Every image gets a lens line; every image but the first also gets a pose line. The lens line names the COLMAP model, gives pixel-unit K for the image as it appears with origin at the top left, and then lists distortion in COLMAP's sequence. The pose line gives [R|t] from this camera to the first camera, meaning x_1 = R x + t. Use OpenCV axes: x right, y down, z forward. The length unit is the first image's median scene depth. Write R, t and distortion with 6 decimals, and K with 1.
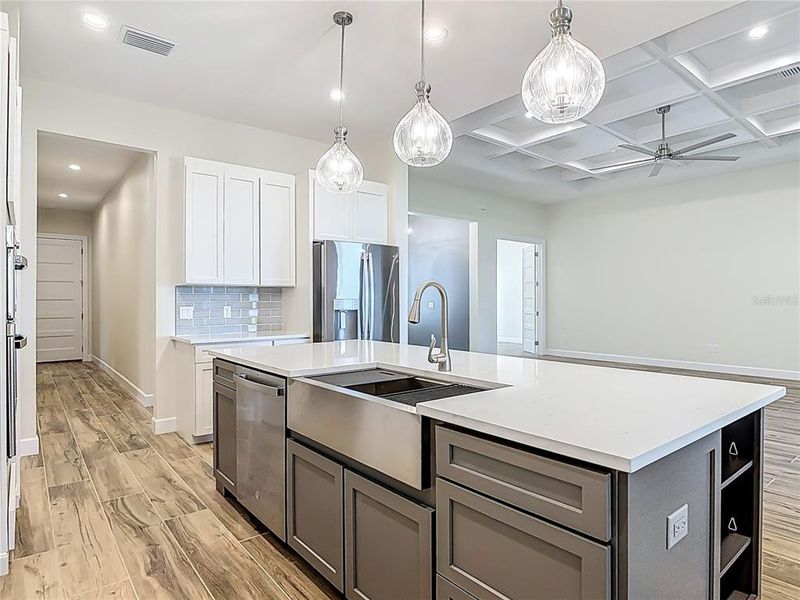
lens RADIAL K [[460.1, 0, 396.7], [0, 460.1, 297.4], [0, 0, 1]] dist [-0.011016, 0.003853]
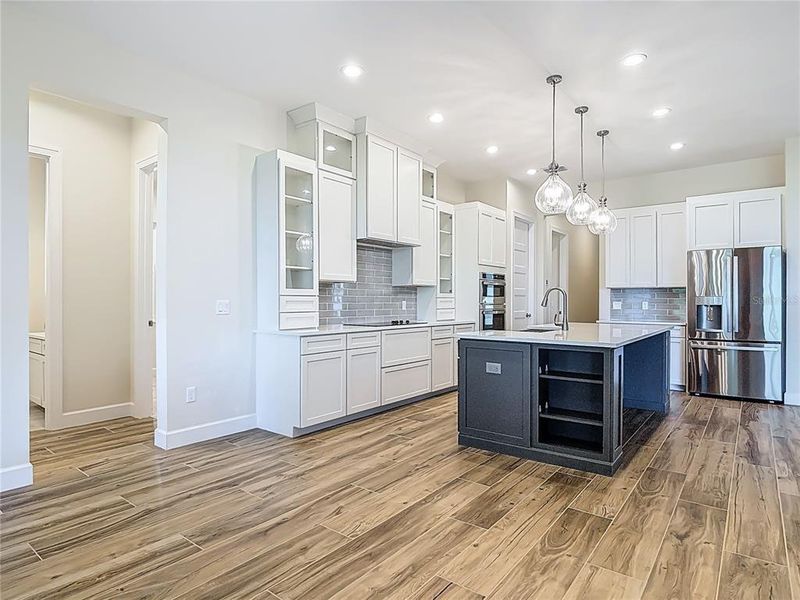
lens RADIAL K [[460.1, 0, 402.3], [0, 460.1, 299.0], [0, 0, 1]] dist [-0.011016, 0.003853]
pose [[0.228517, -0.001704, -0.973538, 0.881976], [0.006328, 0.999980, -0.000265, 0.006294], [0.973519, -0.006100, 0.228524, -0.090425]]
